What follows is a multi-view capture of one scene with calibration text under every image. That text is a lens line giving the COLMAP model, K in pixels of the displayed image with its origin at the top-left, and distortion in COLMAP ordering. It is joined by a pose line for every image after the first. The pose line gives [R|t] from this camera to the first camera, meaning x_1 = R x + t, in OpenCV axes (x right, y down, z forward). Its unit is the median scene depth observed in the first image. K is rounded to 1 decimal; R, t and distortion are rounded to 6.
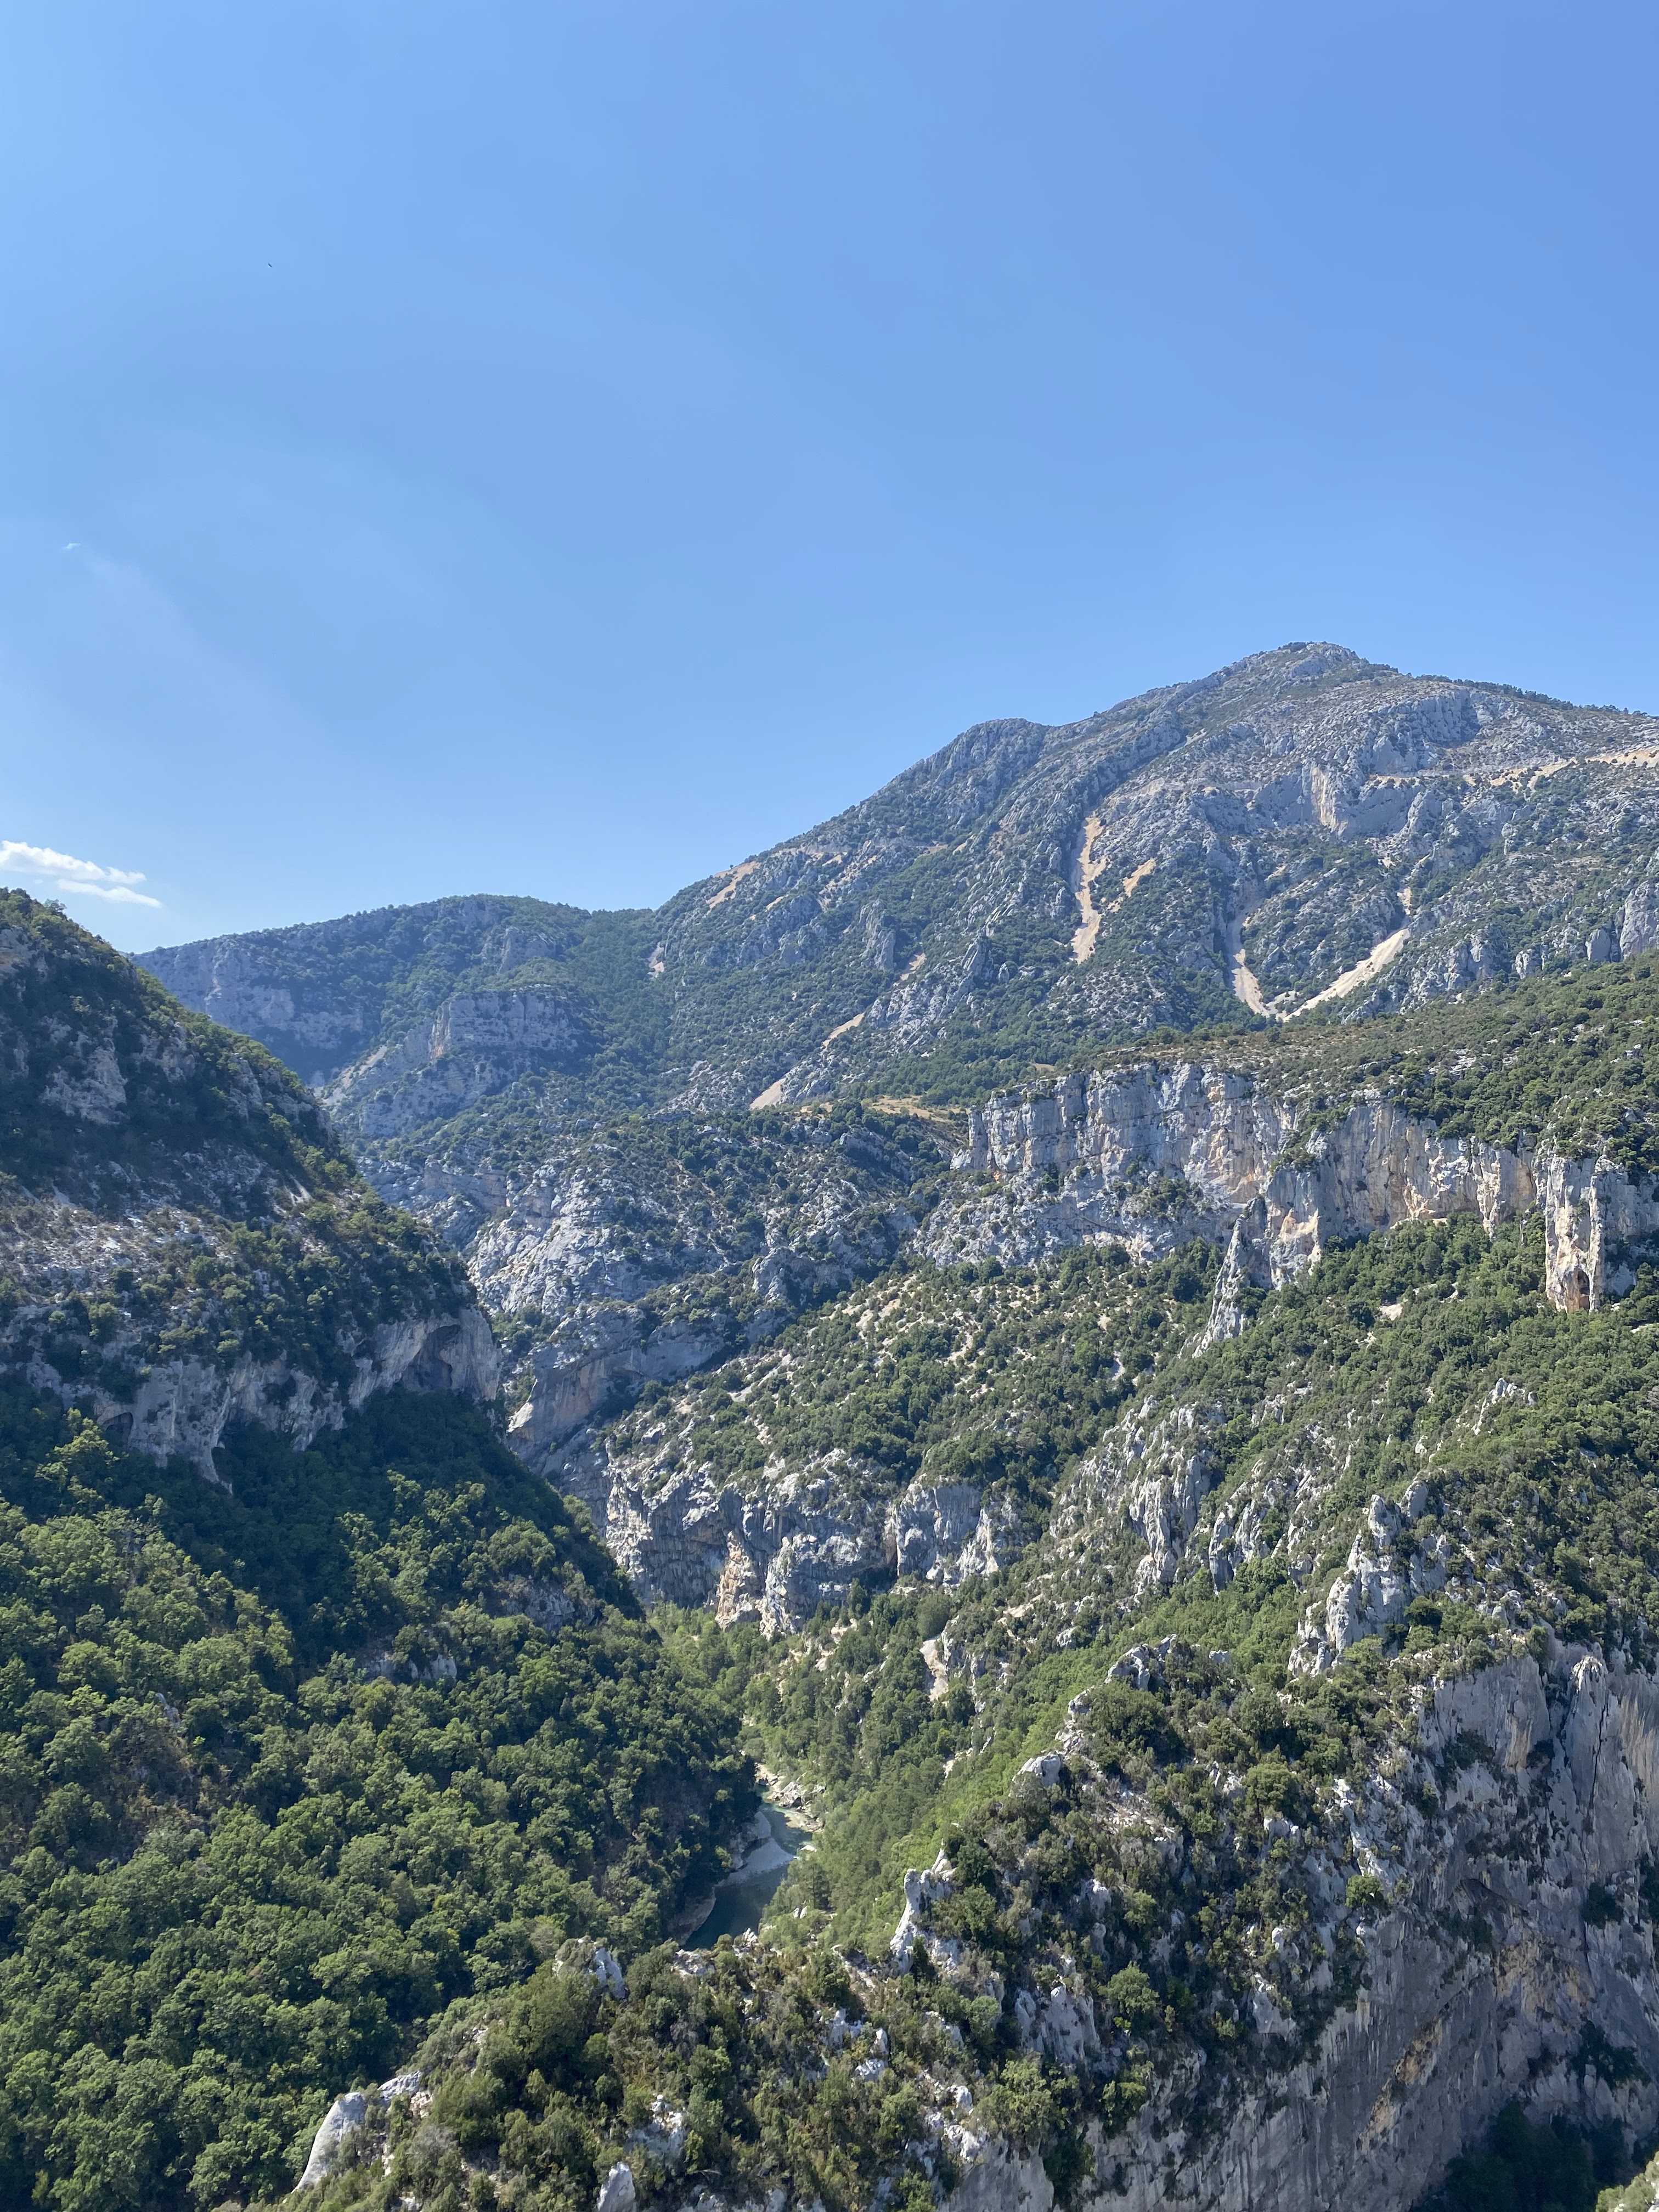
lens RADIAL K [[1696.6, 0, 821.2], [0, 1696.6, 1067.6], [0, 0, 1]] dist [0.034647, -0.042177]
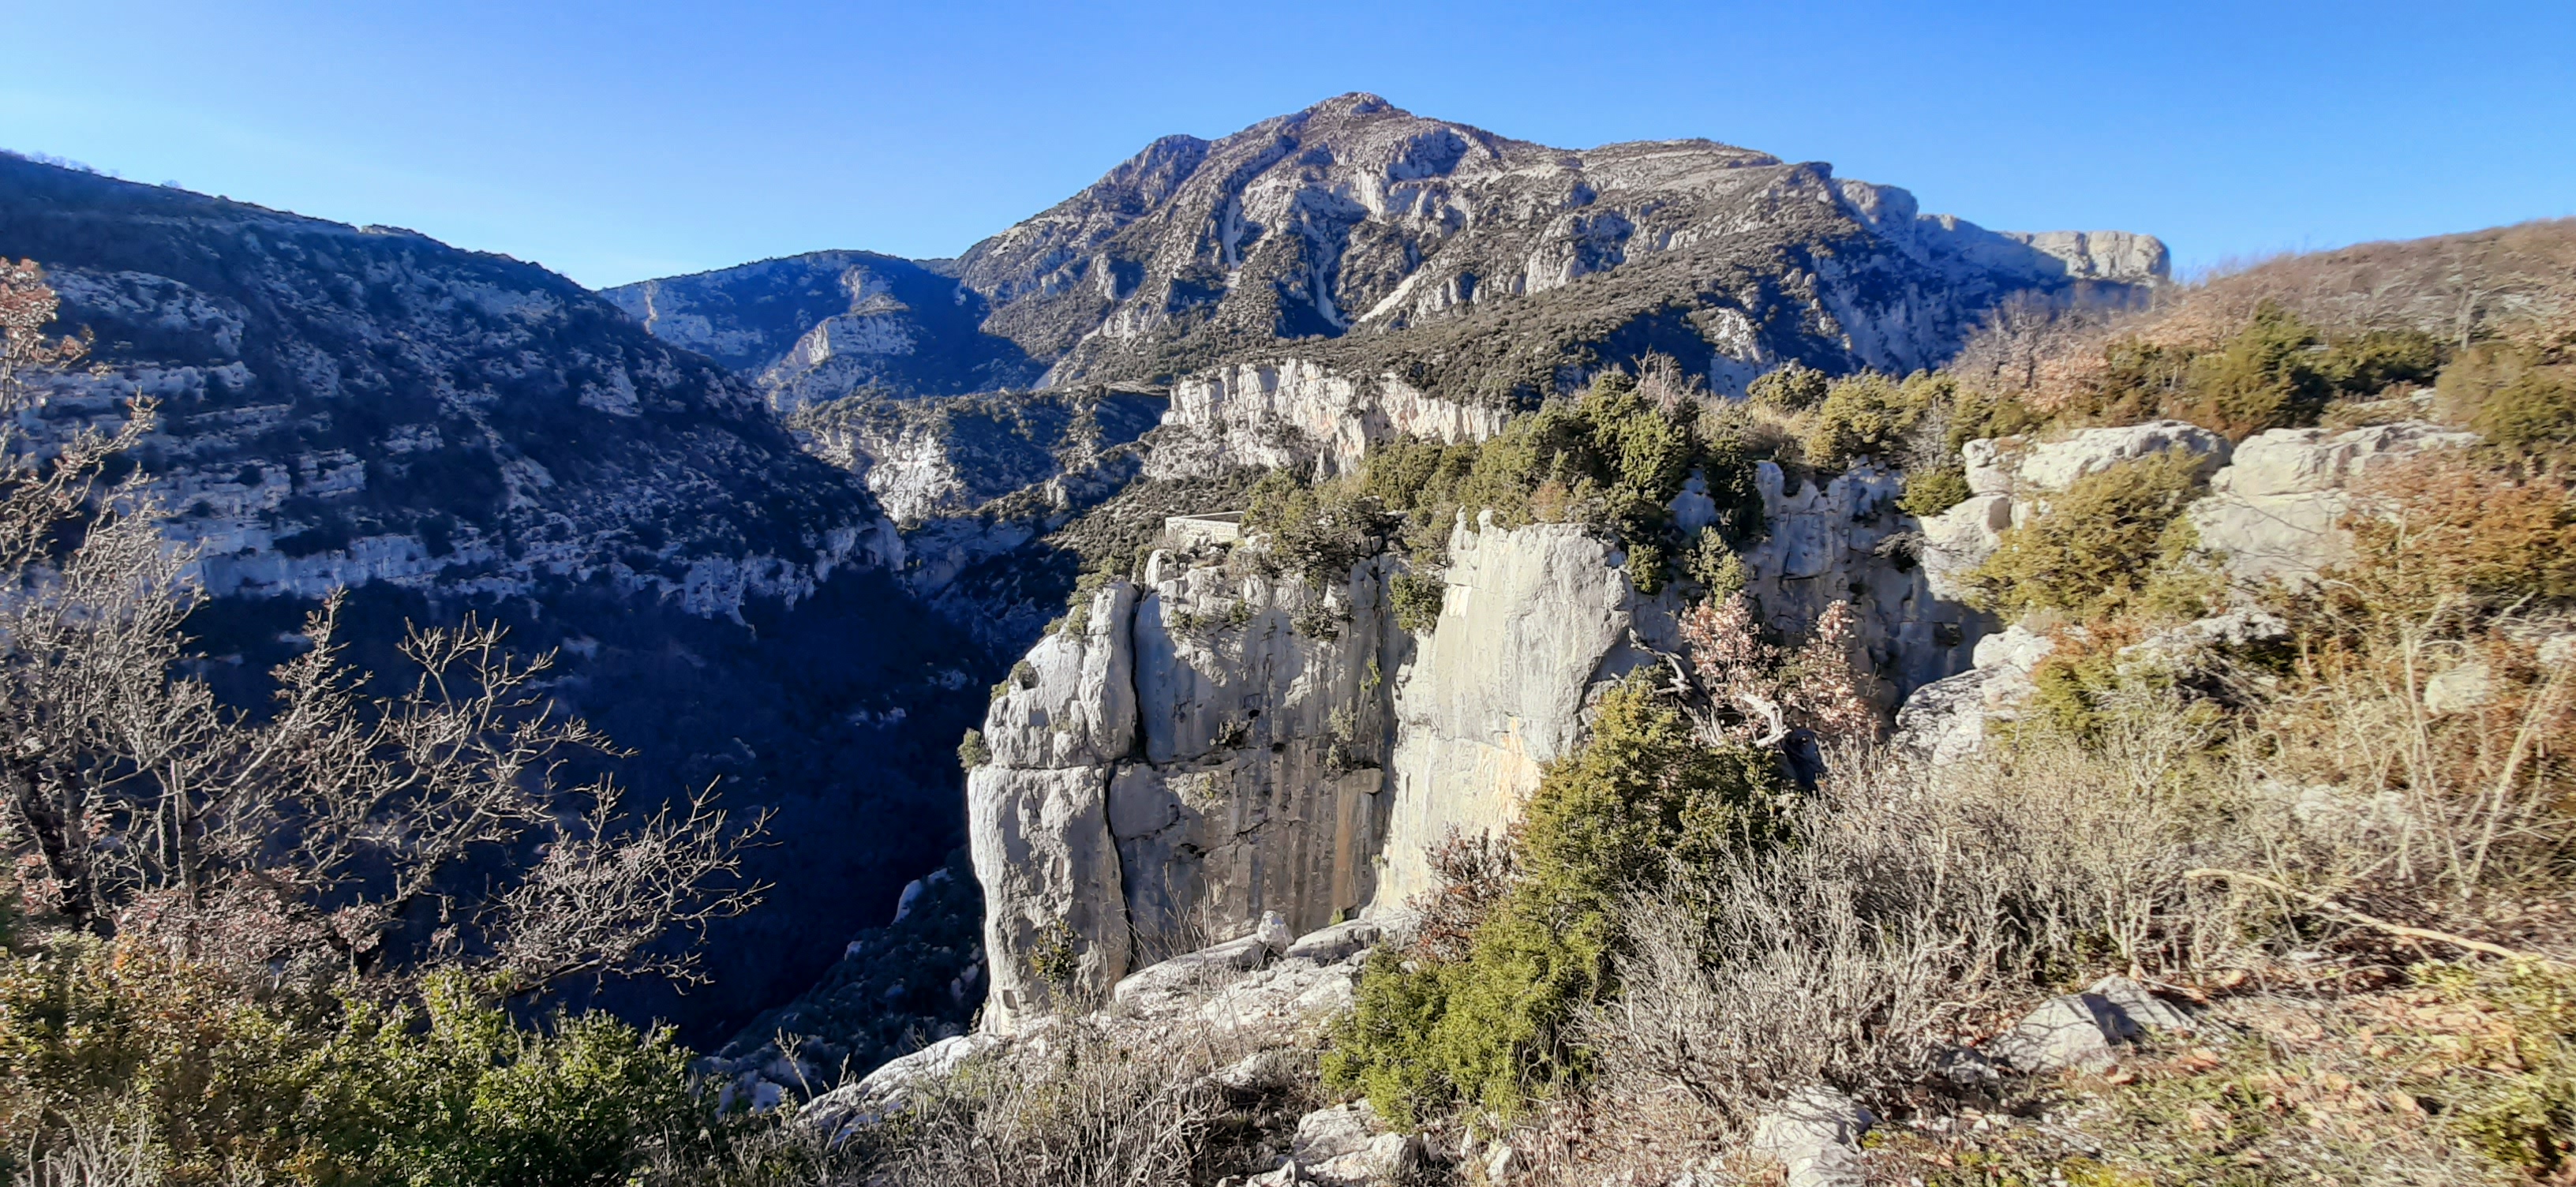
lens RADIAL K [[1026.6, 0, 1330.9], [0, 1026.6, 555.5], [0, 0, 1]] dist [0.011132, -0.012445]
pose [[0.969925, -0.065937, 0.234303, -0.010683], [0.019757, 0.980760, 0.194217, -0.007542], [-0.242601, -0.183746, 0.952566, -0.059628]]
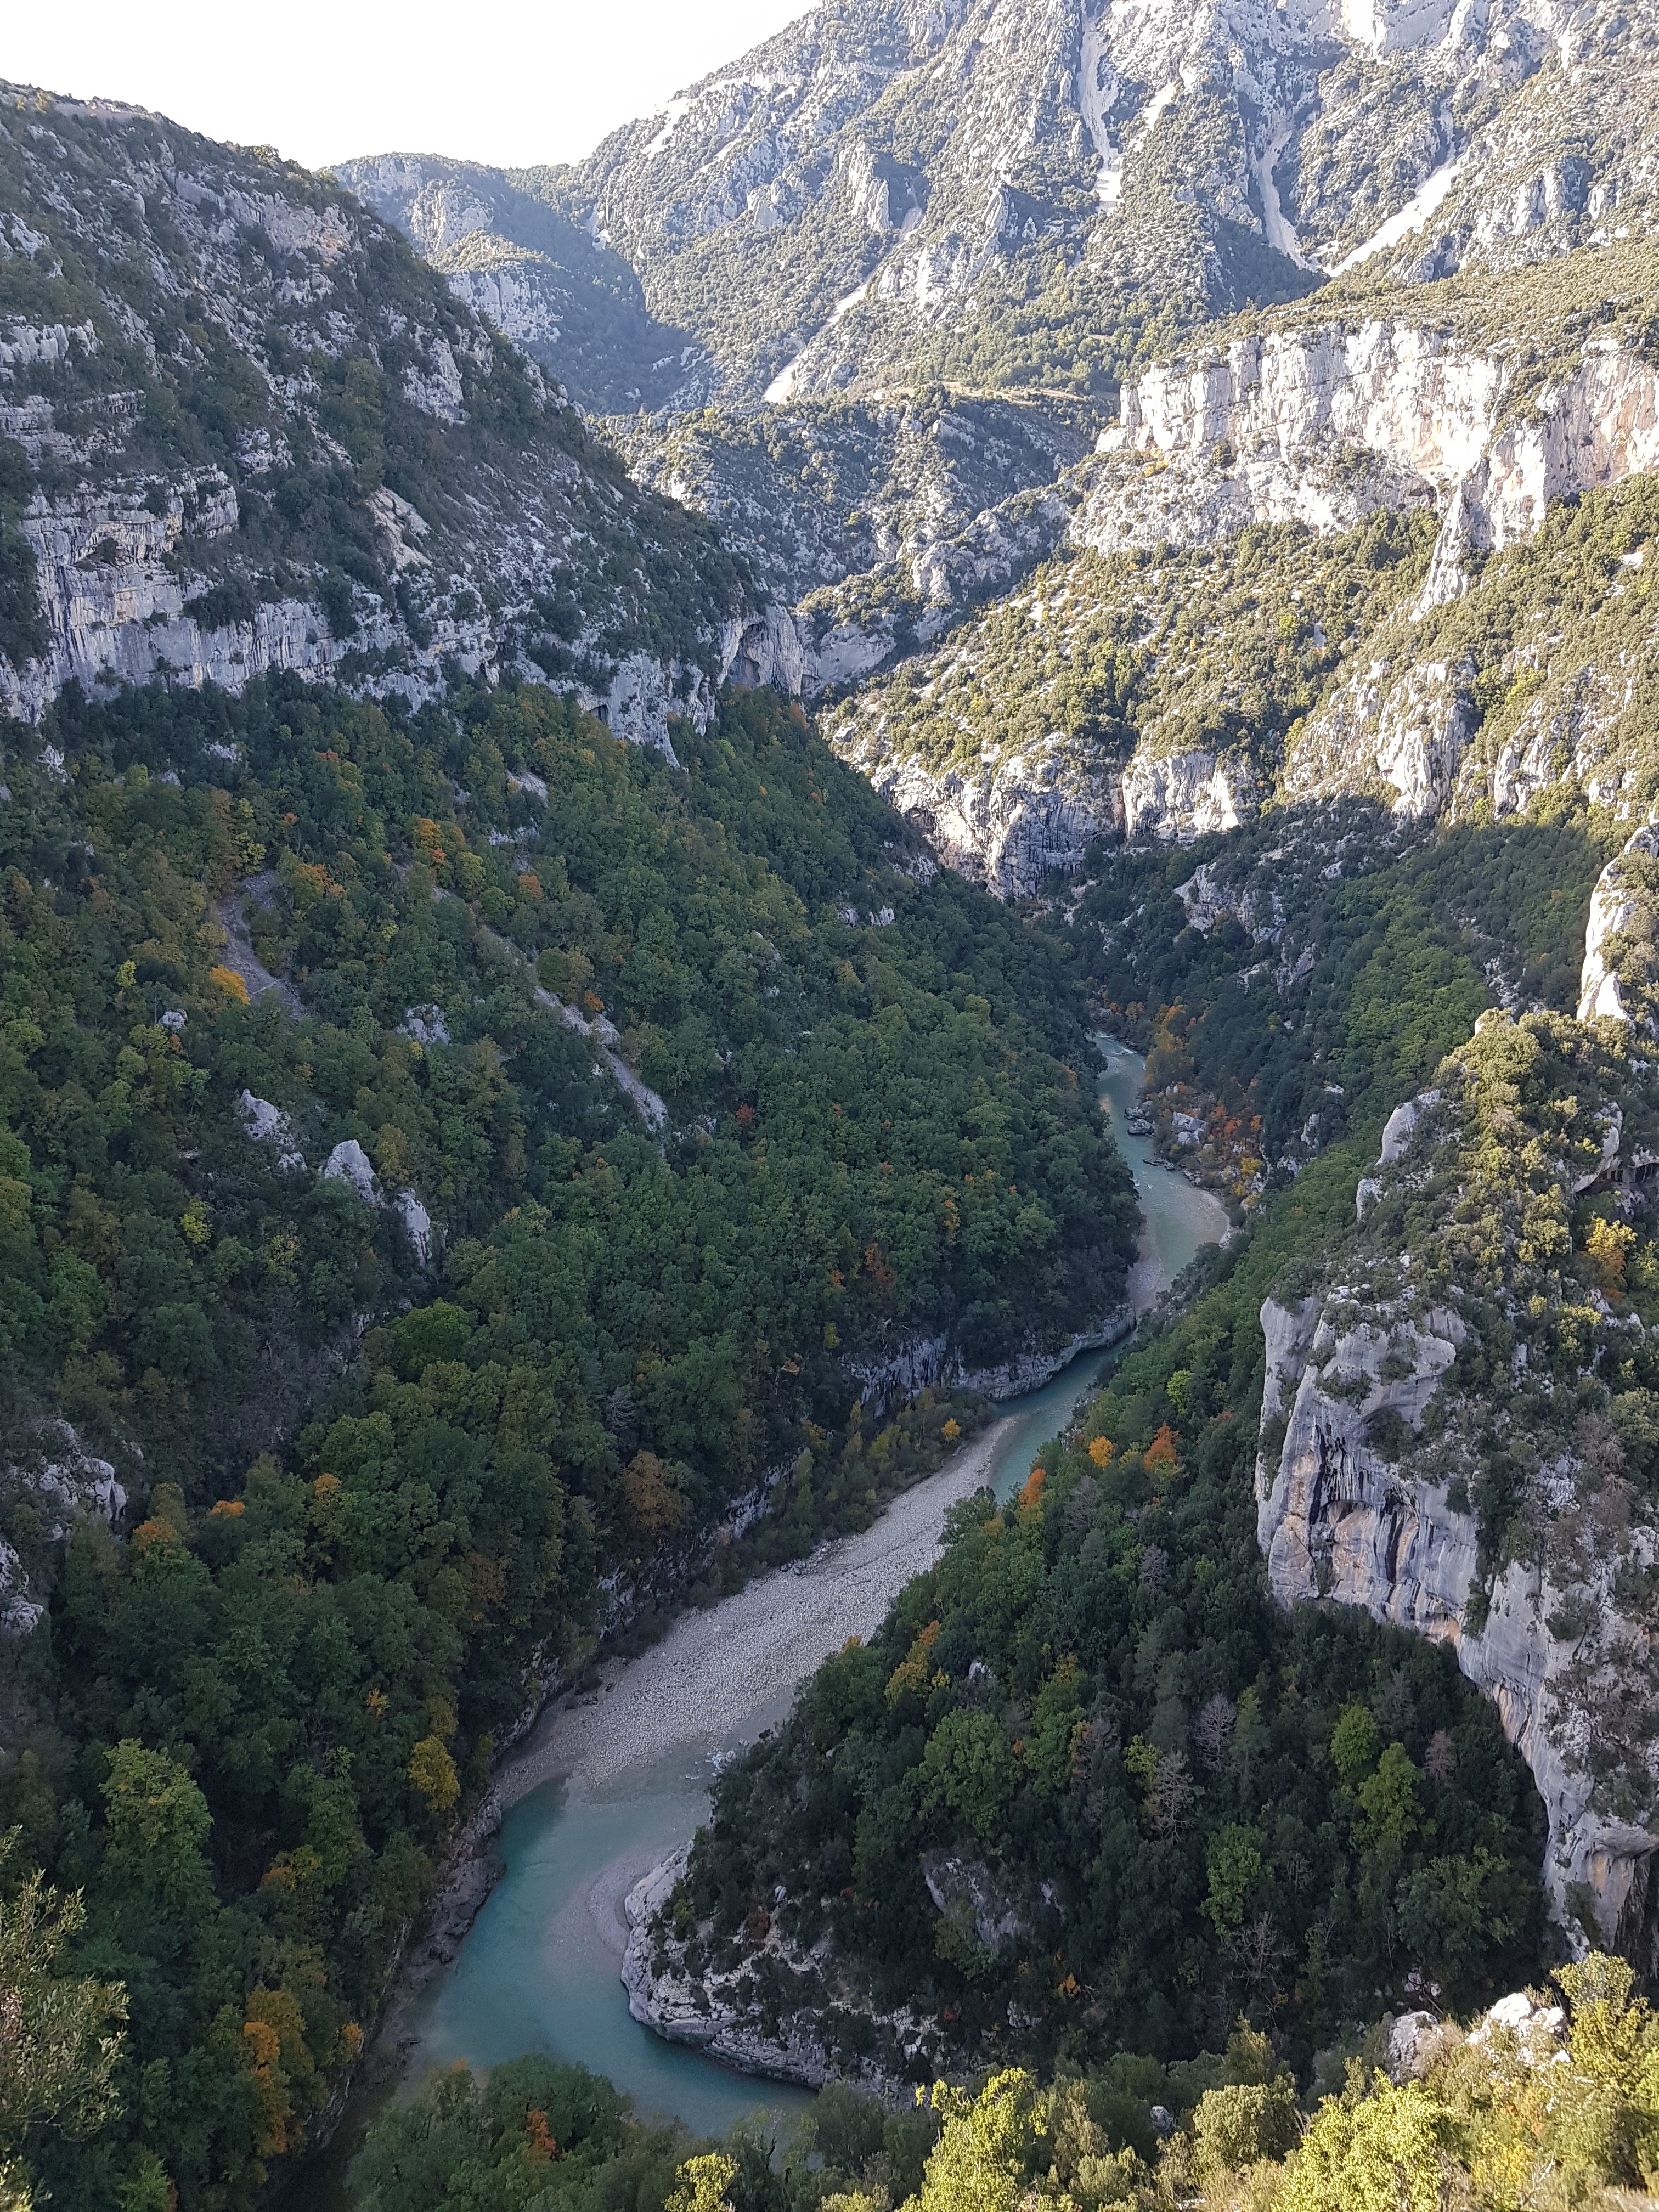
lens RADIAL K [[1724.6, 0, 834.2], [0, 1724.6, 1081.7], [0, 0, 1]] dist [0.085358, -0.142514]
pose [[0.994435, -0.071382, 0.077485, -0.185402], [0.036061, 0.921675, 0.386284, 0.001294], [-0.098989, -0.381340, 0.919119, -0.060460]]
